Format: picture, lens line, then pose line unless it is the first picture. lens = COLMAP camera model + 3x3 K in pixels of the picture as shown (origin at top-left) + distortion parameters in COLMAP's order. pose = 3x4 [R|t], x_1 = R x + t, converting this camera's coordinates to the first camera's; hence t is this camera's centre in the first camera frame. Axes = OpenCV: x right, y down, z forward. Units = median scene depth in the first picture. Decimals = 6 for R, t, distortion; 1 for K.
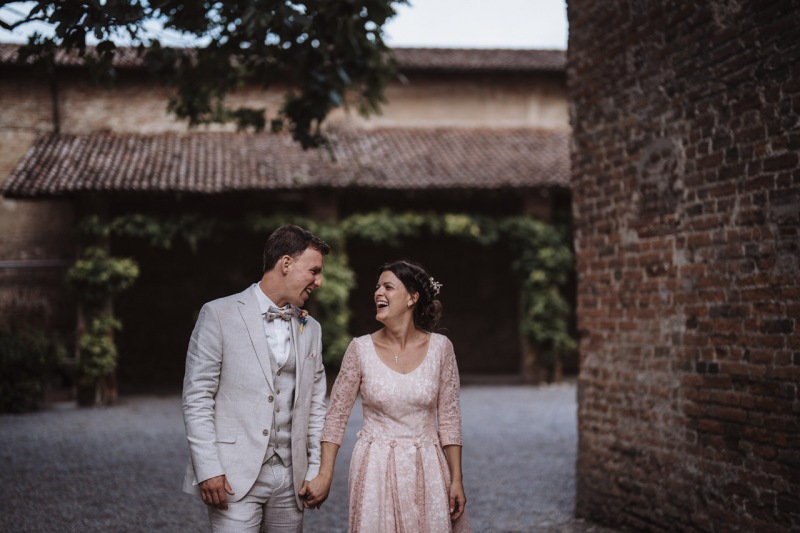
lens RADIAL K [[1120.5, 0, 385.2], [0, 1120.5, 270.7], [0, 0, 1]] dist [-0.143237, 0.979763]
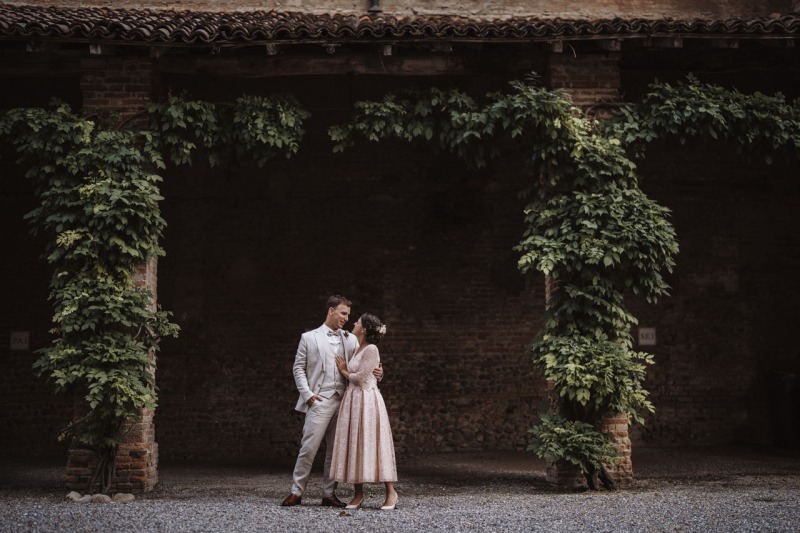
lens RADIAL K [[1133.8, 0, 397.6], [0, 1133.8, 278.6], [0, 0, 1]] dist [-0.123661, 0.912924]
pose [[0.988225, 0.008311, -0.152779, 0.344262], [-0.020378, 0.996777, -0.077593, 0.053892], [0.151641, 0.079793, 0.985210, 0.612086]]
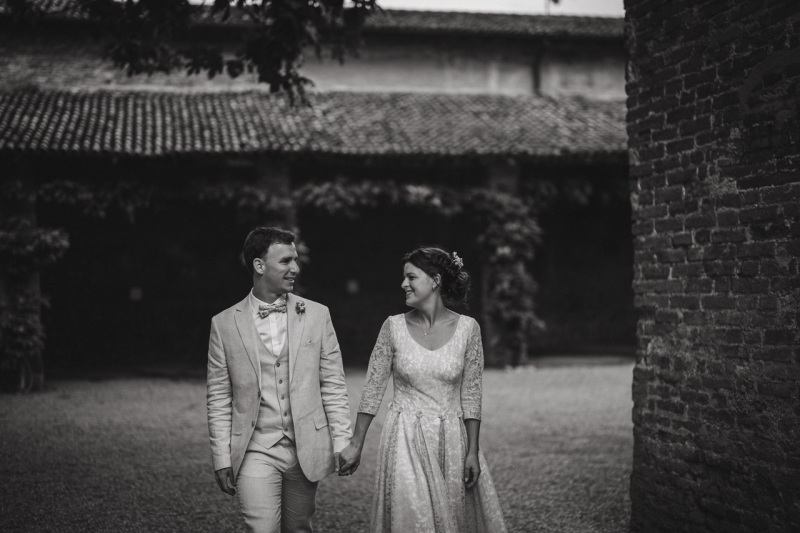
lens RADIAL K [[1130.4, 0, 394.2], [0, 1130.4, 269.0], [0, 0, 1]] dist [-0.106210, 0.907783]
pose [[0.997950, 0.005084, 0.063801, -0.015570], [-0.006212, 0.999828, 0.017500, 0.003952], [-0.063701, -0.017860, 0.997809, 0.067097]]
